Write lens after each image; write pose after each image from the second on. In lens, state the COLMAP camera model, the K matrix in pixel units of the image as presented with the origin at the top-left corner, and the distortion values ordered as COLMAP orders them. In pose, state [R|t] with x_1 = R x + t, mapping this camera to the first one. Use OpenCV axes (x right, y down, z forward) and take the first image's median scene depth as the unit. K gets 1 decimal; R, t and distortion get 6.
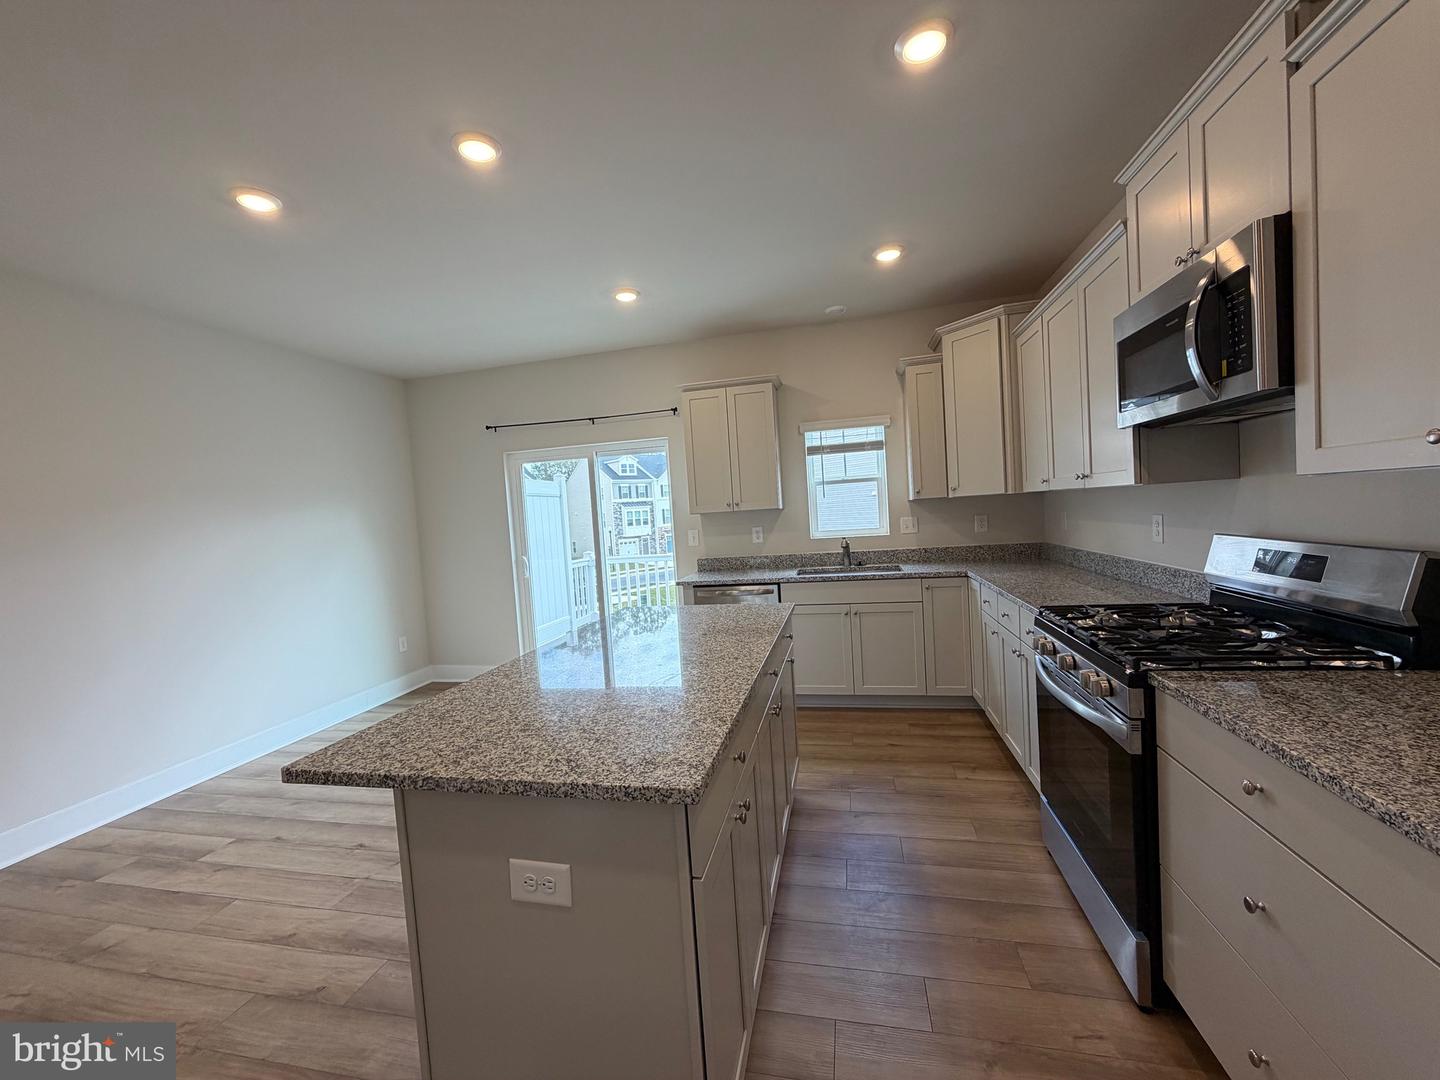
lens RADIAL K [[571.0, 0, 716.6], [0, 571.0, 540.6], [0, 0, 1]] dist [0.000242, 0.000474]
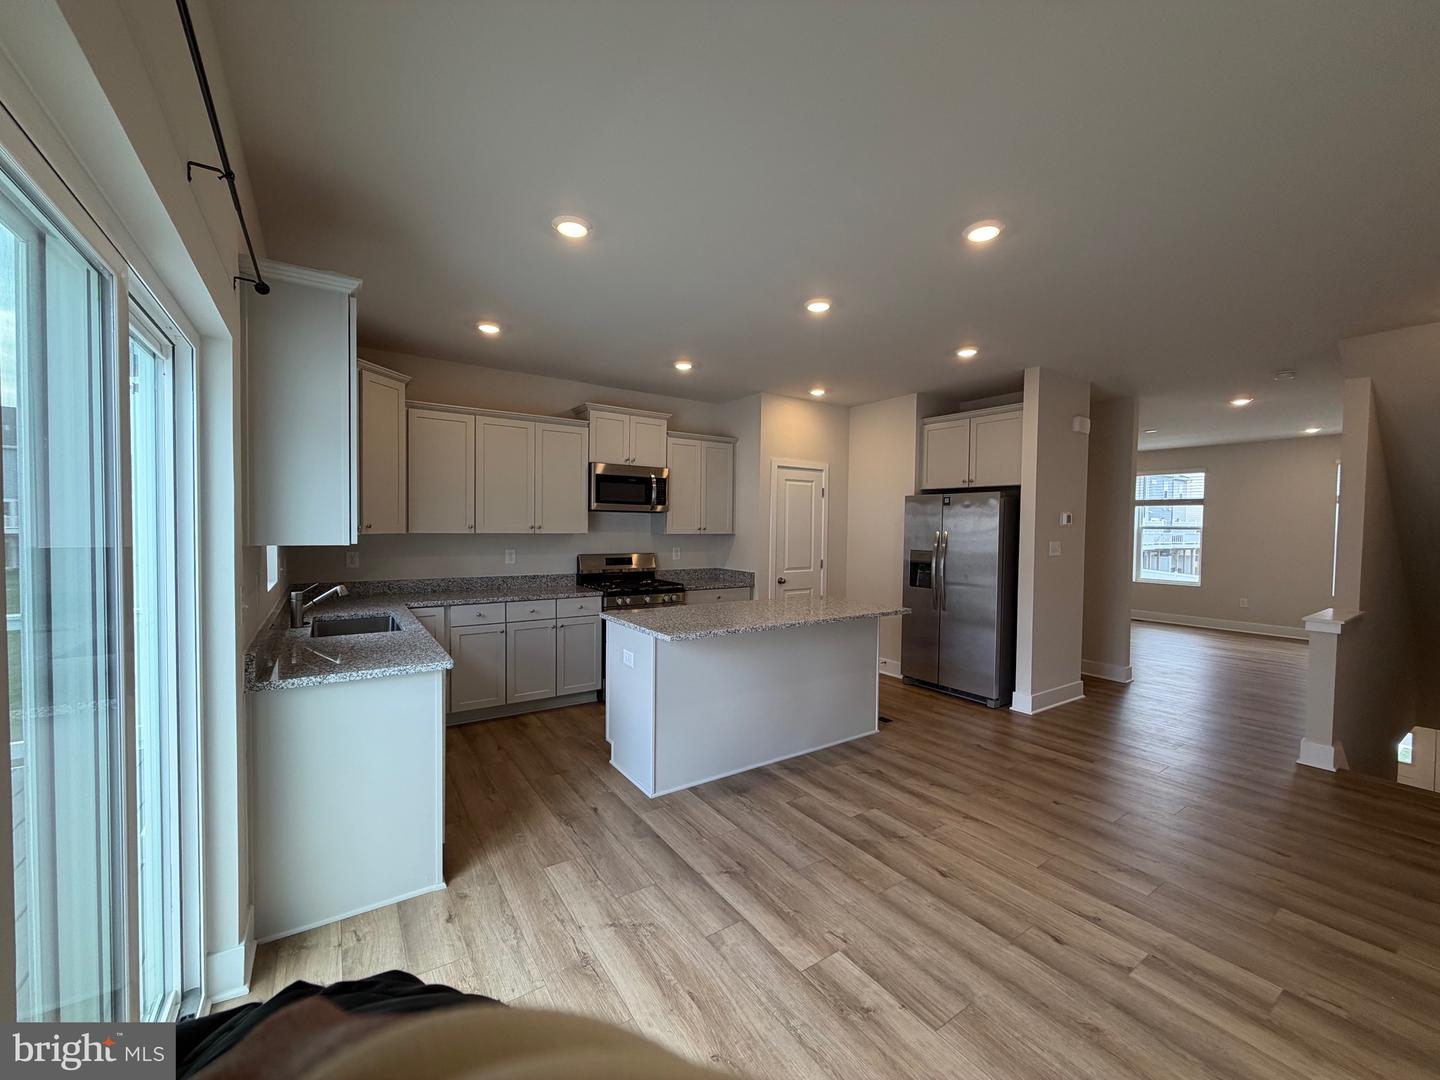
lens RADIAL K [[573.8, 0, 718.0], [0, 573.8, 535.3], [0, 0, 1]] dist [0.000518, 0.000090]
pose [[-0.730914, 0.045903, 0.680924, -0.730464], [0.071276, 0.997414, 0.009269, -0.042464], [-0.678737, 0.055308, -0.732295, 1.367641]]
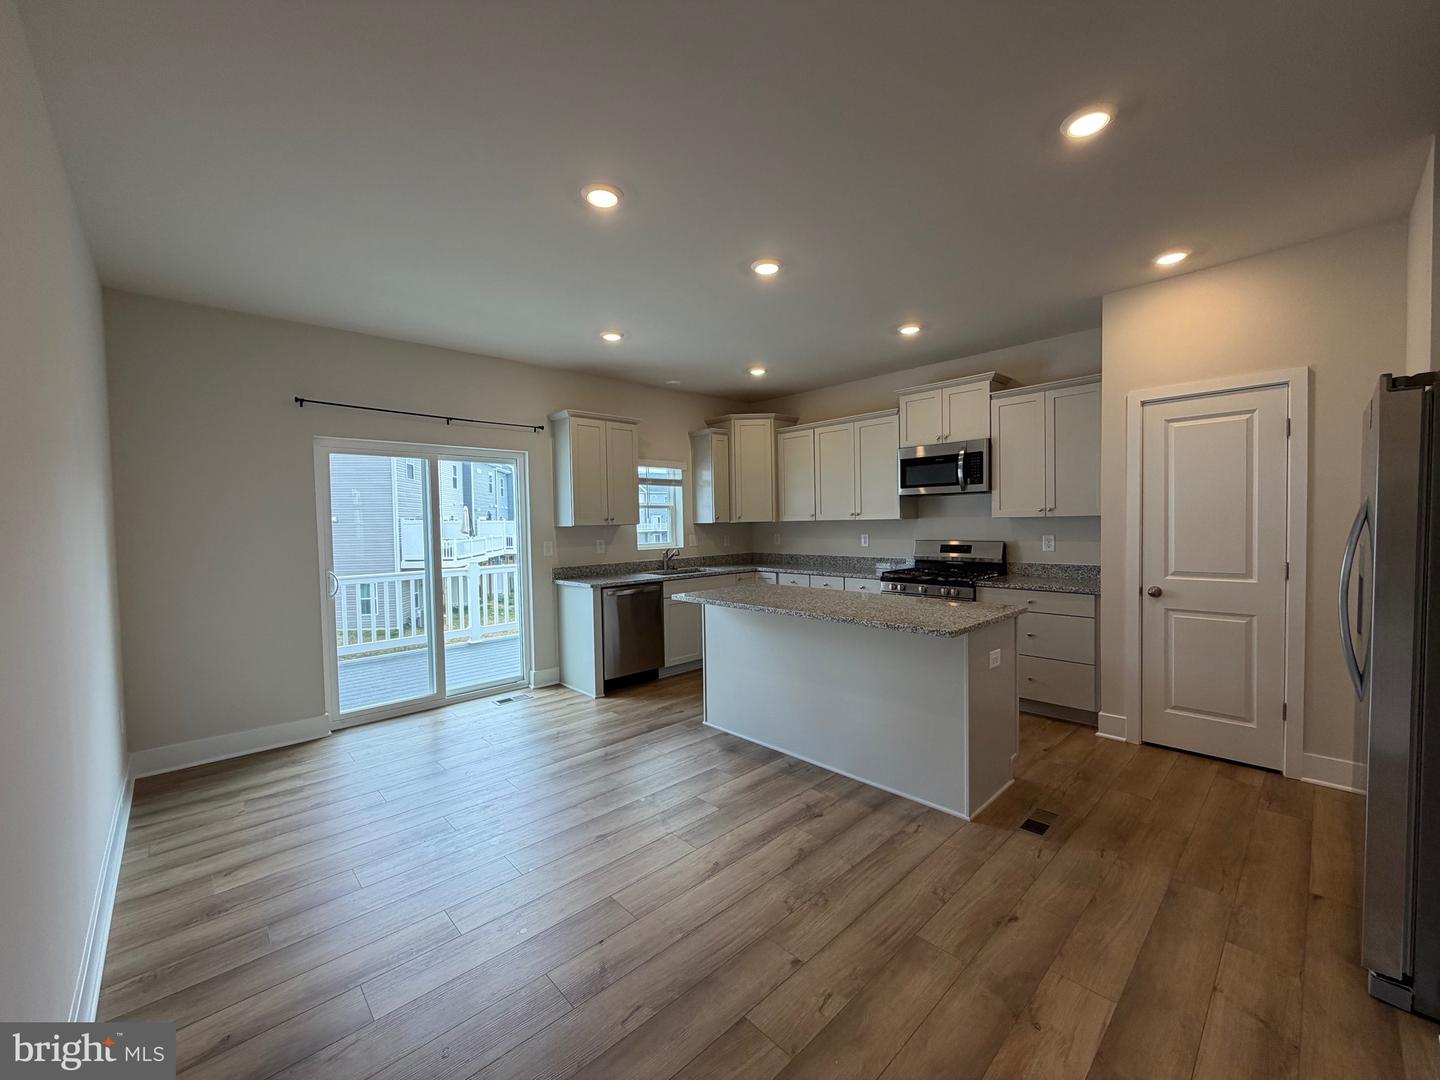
lens RADIAL K [[571.0, 0, 716.6], [0, 571.0, 540.6], [0, 0, 1]] dist [0.000242, 0.000474]
pose [[0.559887, 0.025861, 0.828165, -0.963661], [0.024932, 0.998534, -0.048037, 0.050620], [-0.828194, 0.047543, 0.558421, 0.179448]]
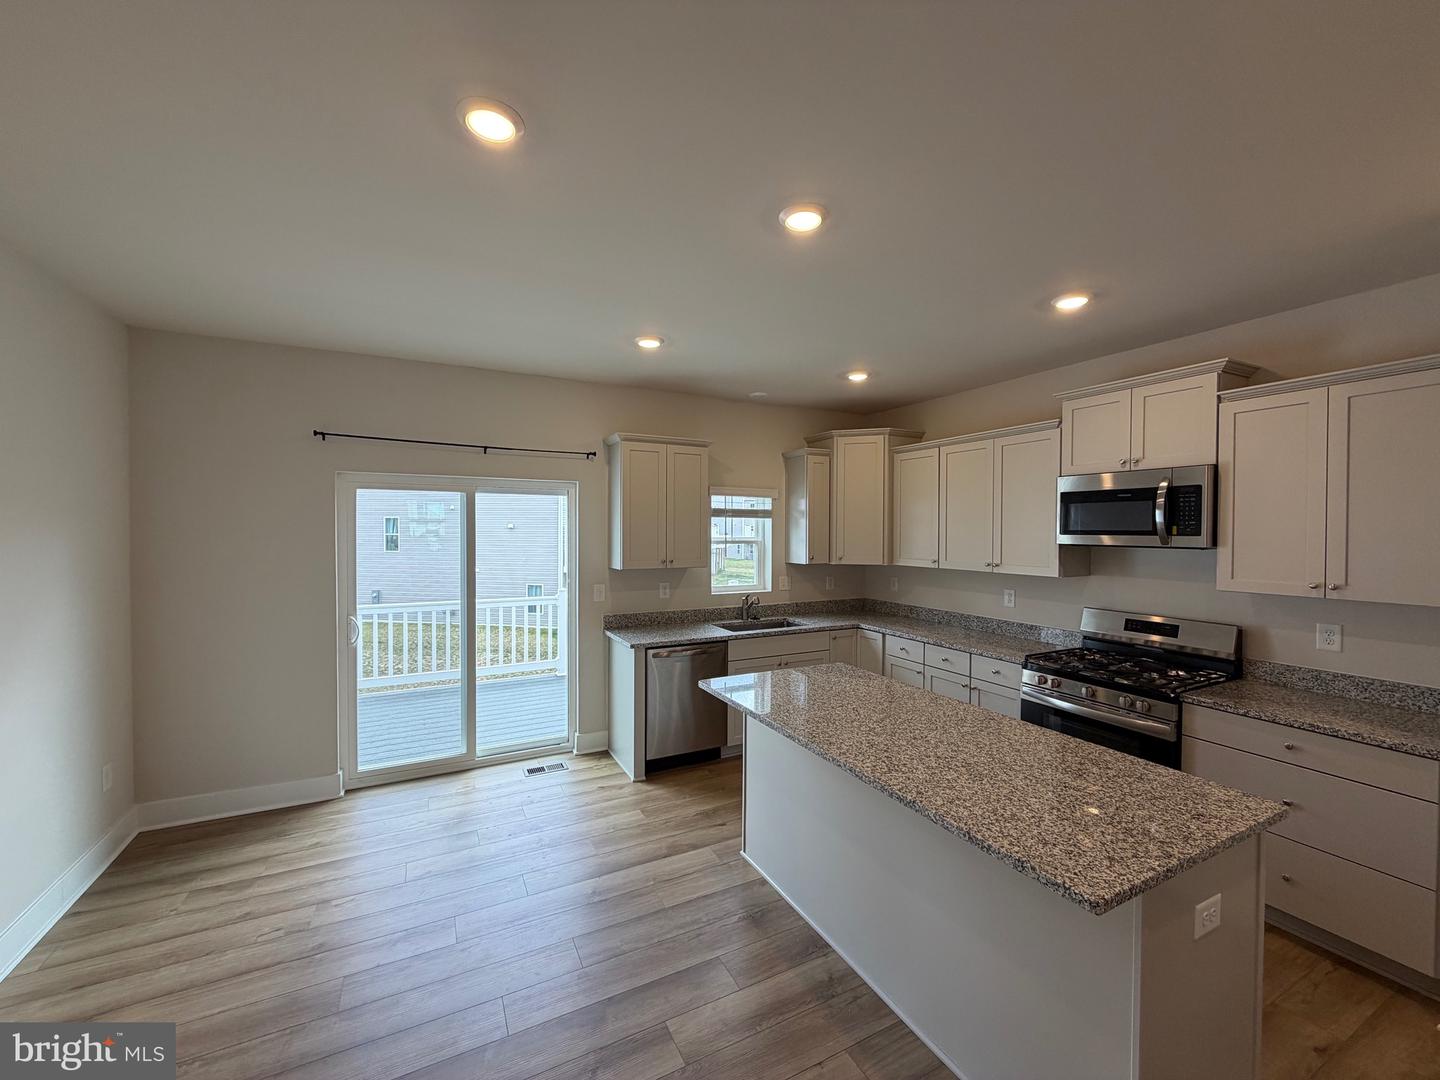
lens RADIAL K [[571.0, 0, 716.6], [0, 571.0, 540.6], [0, 0, 1]] dist [0.000242, 0.000474]
pose [[0.765051, 0.055314, 0.641589, -0.634186], [-0.021382, 0.997937, -0.060540, -0.048020], [-0.643614, 0.032598, 0.764656, 0.214296]]
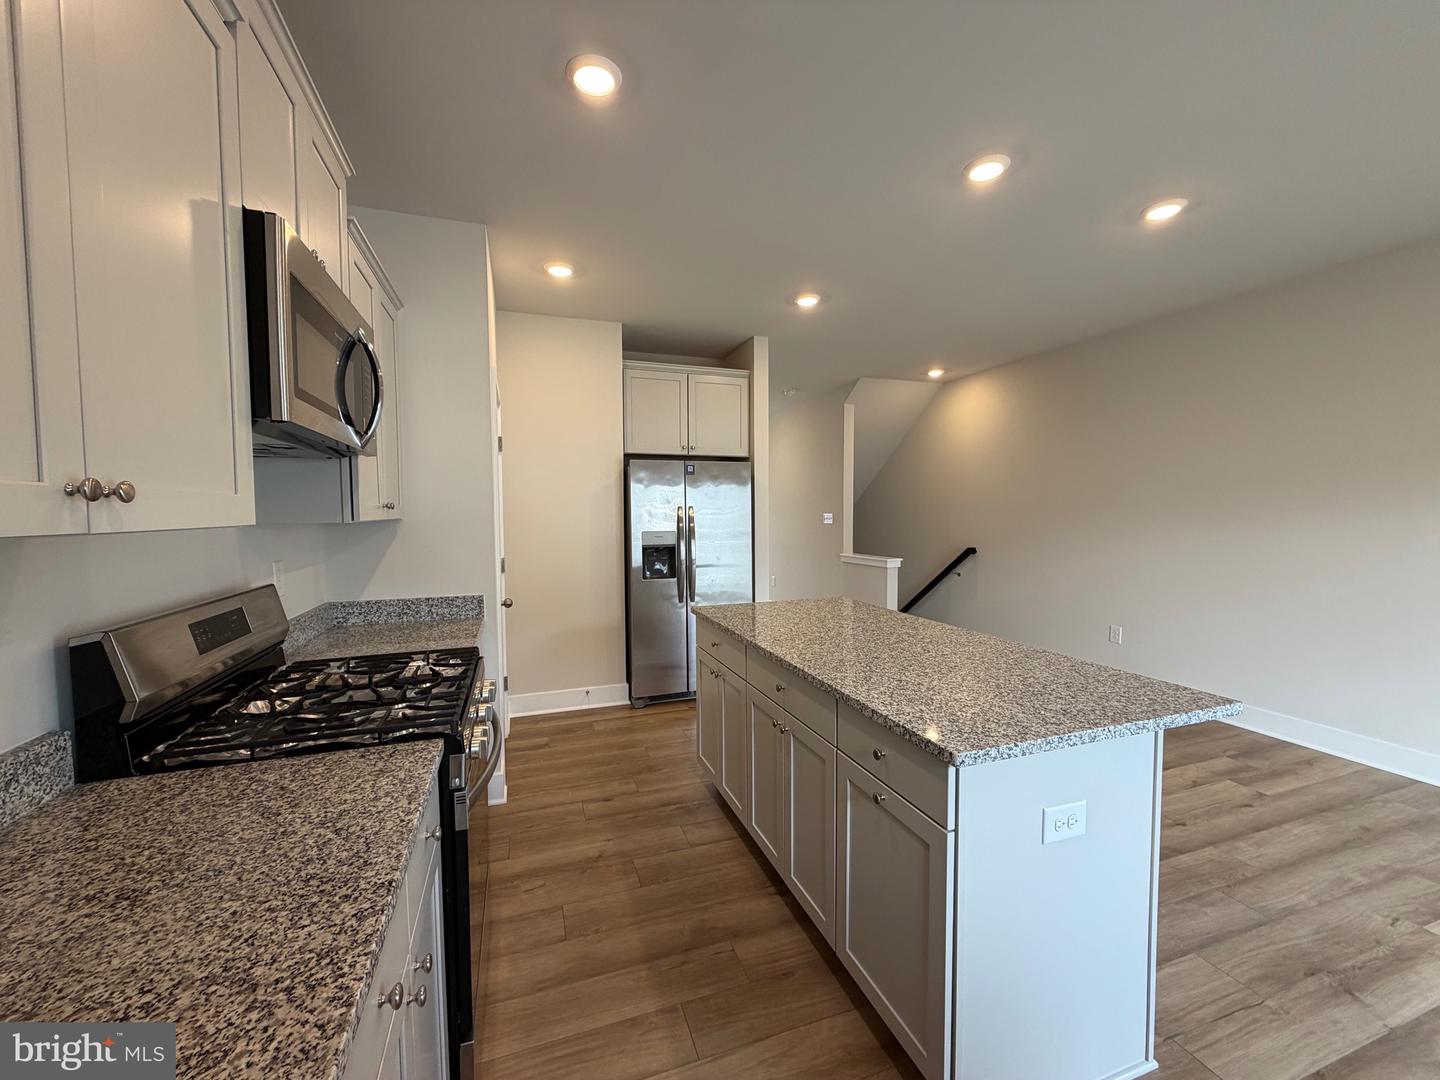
lens RADIAL K [[571.0, 0, 716.6], [0, 571.0, 540.6], [0, 0, 1]] dist [0.000242, 0.000474]
pose [[-0.844810, 0.100690, -0.525507, 0.376975], [0.036508, 0.990693, 0.131131, -0.080205], [0.533820, 0.091595, -0.840623, 0.969217]]
